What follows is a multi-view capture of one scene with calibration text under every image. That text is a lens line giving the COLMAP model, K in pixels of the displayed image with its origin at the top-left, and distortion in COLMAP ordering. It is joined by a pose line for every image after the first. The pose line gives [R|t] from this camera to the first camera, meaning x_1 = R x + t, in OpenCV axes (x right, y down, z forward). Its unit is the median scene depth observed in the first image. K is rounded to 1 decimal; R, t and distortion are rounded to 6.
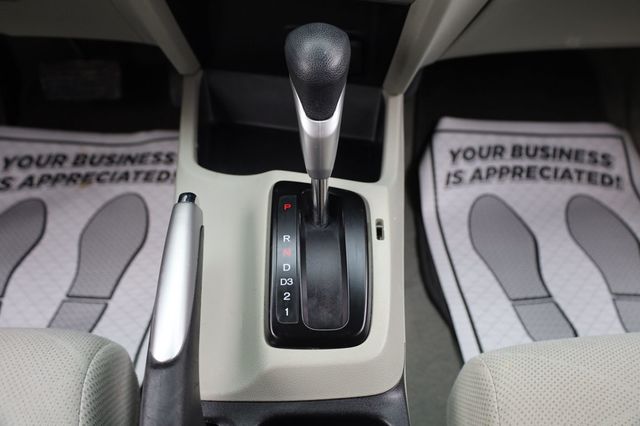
lens RADIAL K [[525.1, 0, 320.0], [0, 525.1, 213.0], [0, 0, 1]] dist [-0.009543, 0.003548]
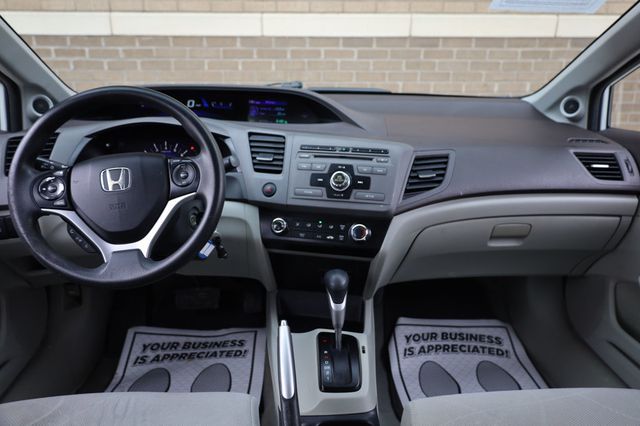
lens RADIAL K [[480.0, 0, 320.0], [0, 480.0, 213.0], [0, 0, 1]] dist [0.007154, 0.000038]
pose [[0.999768, -0.011185, 0.018393, -0.055867], [0.018050, 0.901179, -0.433070, 0.194904], [-0.011731, 0.433302, 0.901172, -0.589944]]
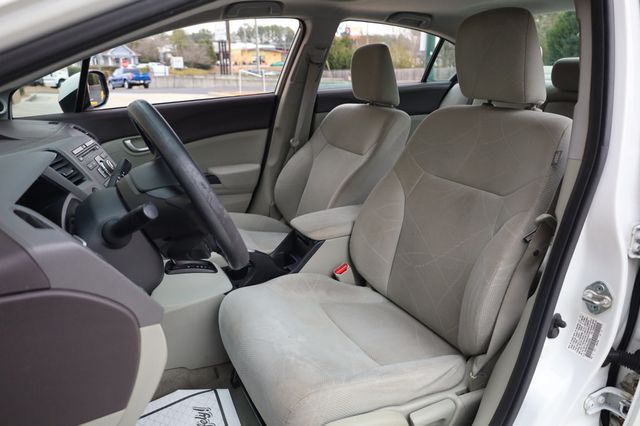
lens RADIAL K [[453.8, 0, 320.0], [0, 453.8, 213.0], [0, 0, 1]] dist [0.001287, 0.000420]
pose [[-0.426231, -0.290895, 0.856567, -1.341870], [0.632760, 0.580821, 0.512115, -0.532152], [-0.646484, 0.760281, -0.063497, 0.143658]]
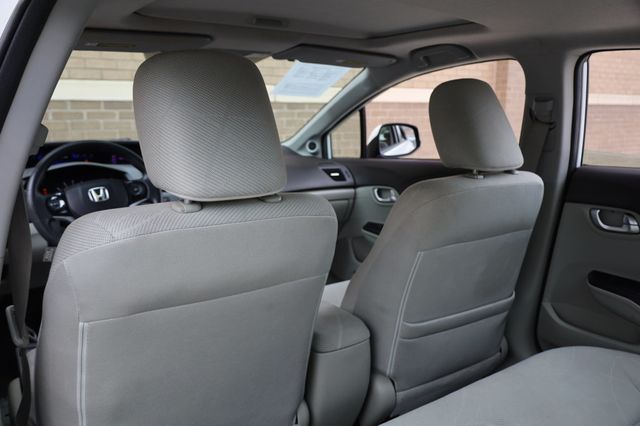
lens RADIAL K [[544.3, 0, 320.0], [0, 544.3, 213.0], [0, 0, 1]] dist [0.009659, 0.002936]
pose [[0.833663, -0.111580, 0.540885, -0.766539], [0.390340, 0.811883, -0.434144, 0.787564], [-0.390693, 0.573059, 0.720391, -1.252749]]
